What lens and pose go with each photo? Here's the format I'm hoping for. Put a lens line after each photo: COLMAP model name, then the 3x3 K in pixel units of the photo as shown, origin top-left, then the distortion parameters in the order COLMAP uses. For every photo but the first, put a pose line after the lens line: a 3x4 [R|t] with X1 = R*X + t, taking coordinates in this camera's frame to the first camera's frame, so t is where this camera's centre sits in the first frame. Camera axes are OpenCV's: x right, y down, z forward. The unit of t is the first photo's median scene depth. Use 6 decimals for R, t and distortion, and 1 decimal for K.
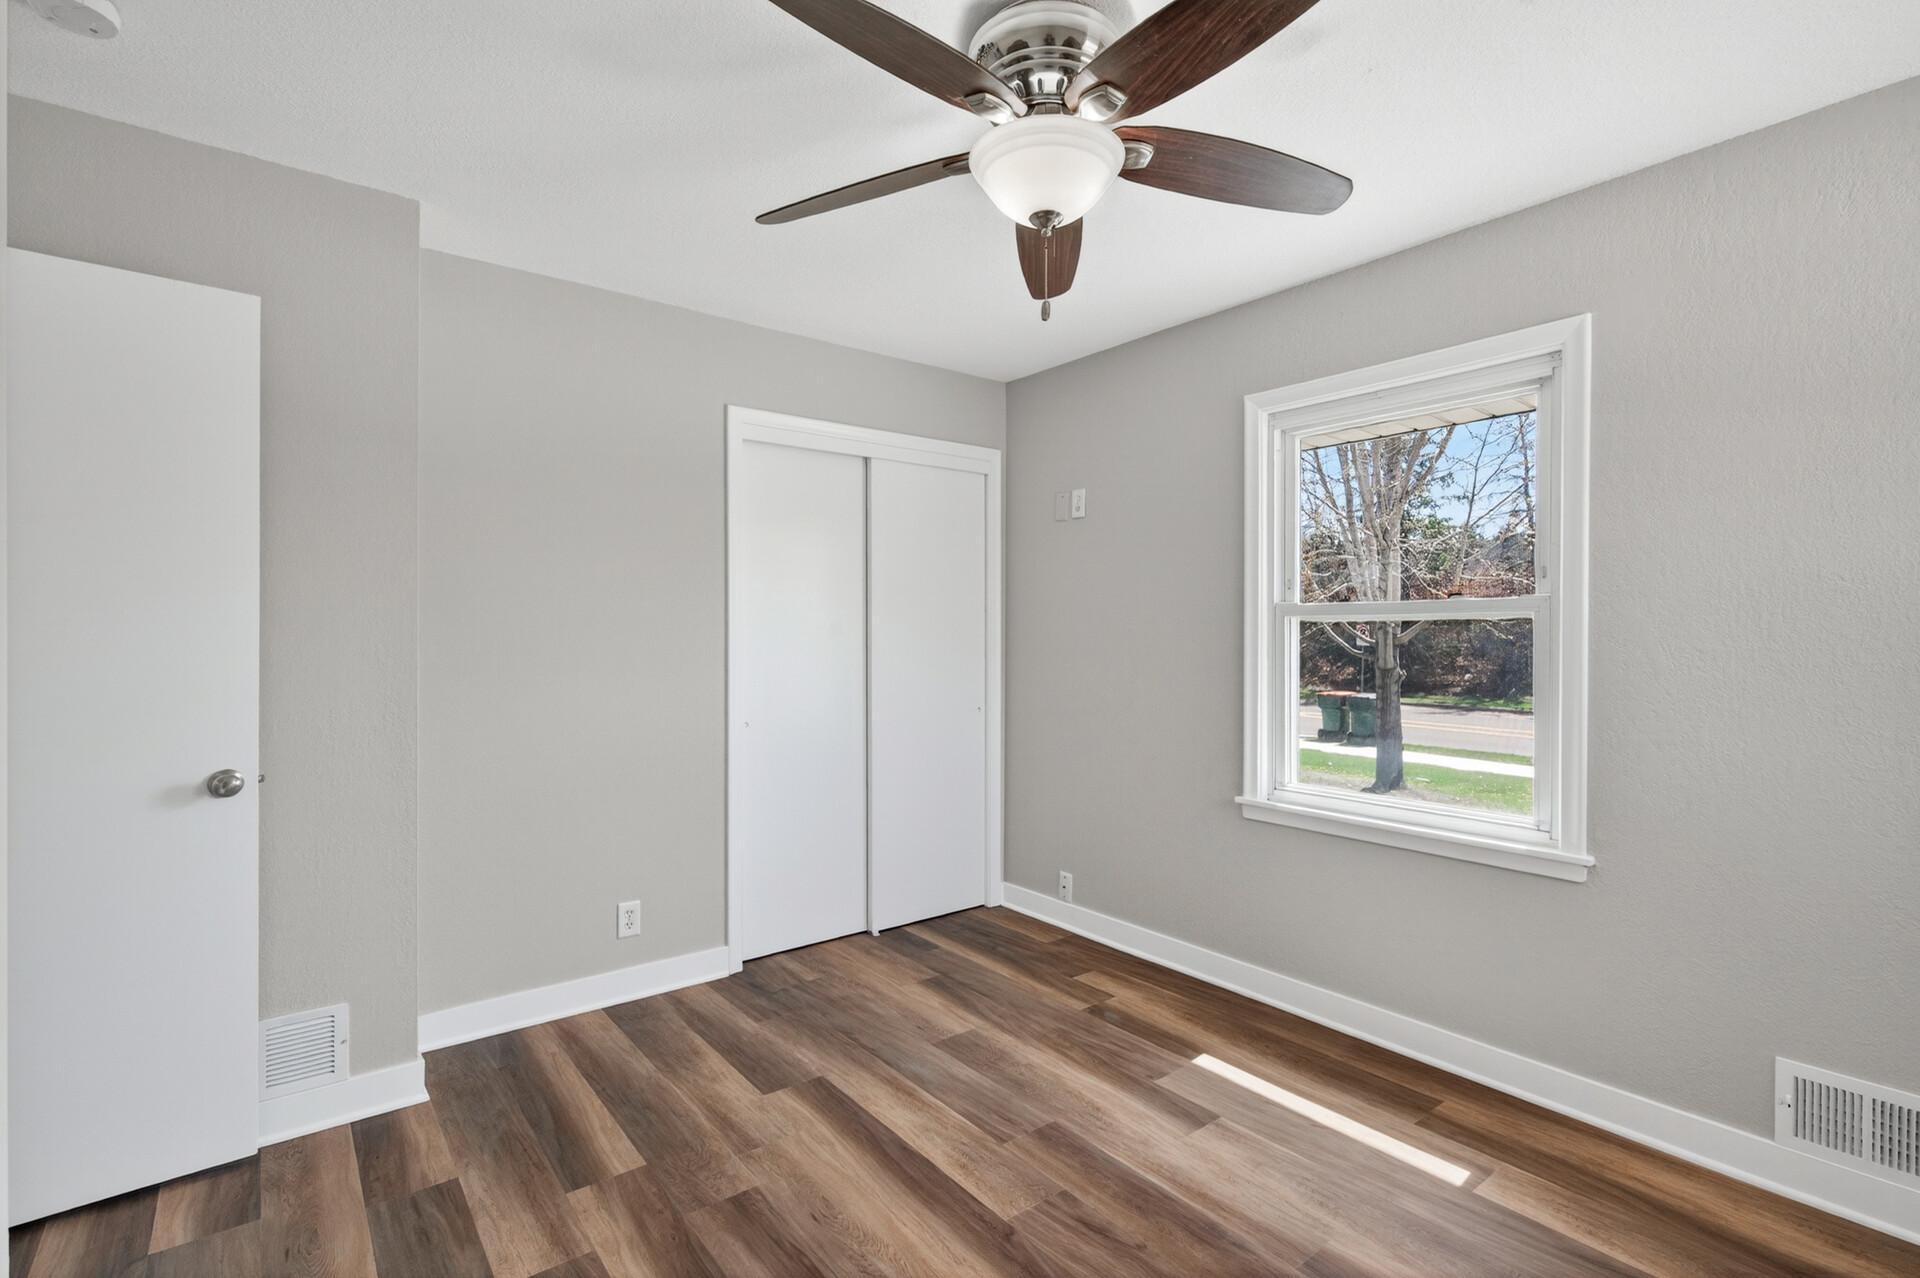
lens RADIAL K [[897.3, 0, 958.7], [0, 897.3, 637.8], [0, 0, 1]] dist [0.000451, -0.000693]
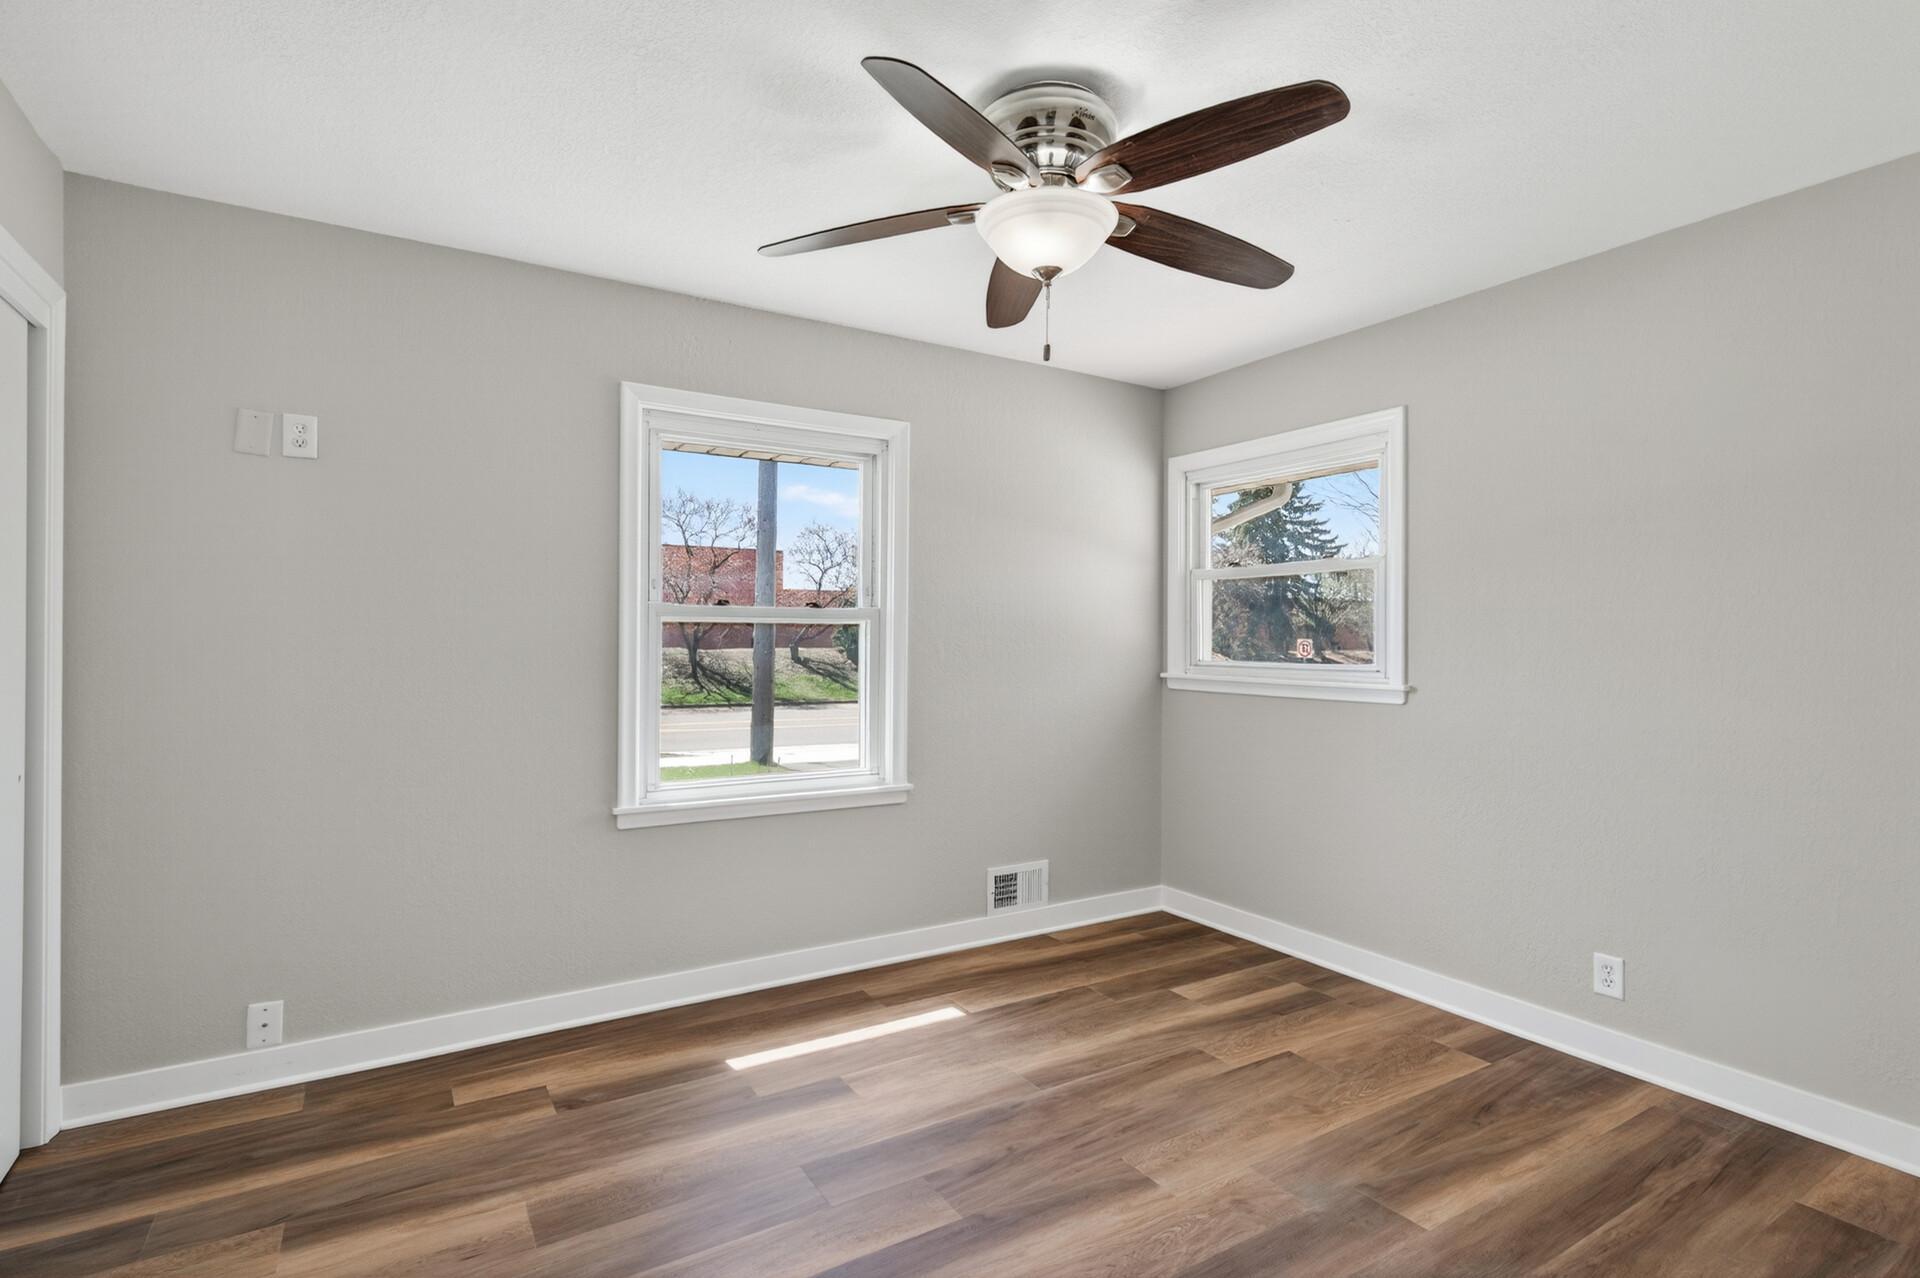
lens RADIAL K [[897.3, 0, 957.5], [0, 897.3, 644.1], [0, 0, 1]] dist [0.000451, -0.000693]
pose [[0.126057, -0.005423, 0.992008, -0.629102], [-0.000572, 0.999984, 0.005540, 0.000665], [-0.992023, -0.001266, 0.126052, 0.587659]]
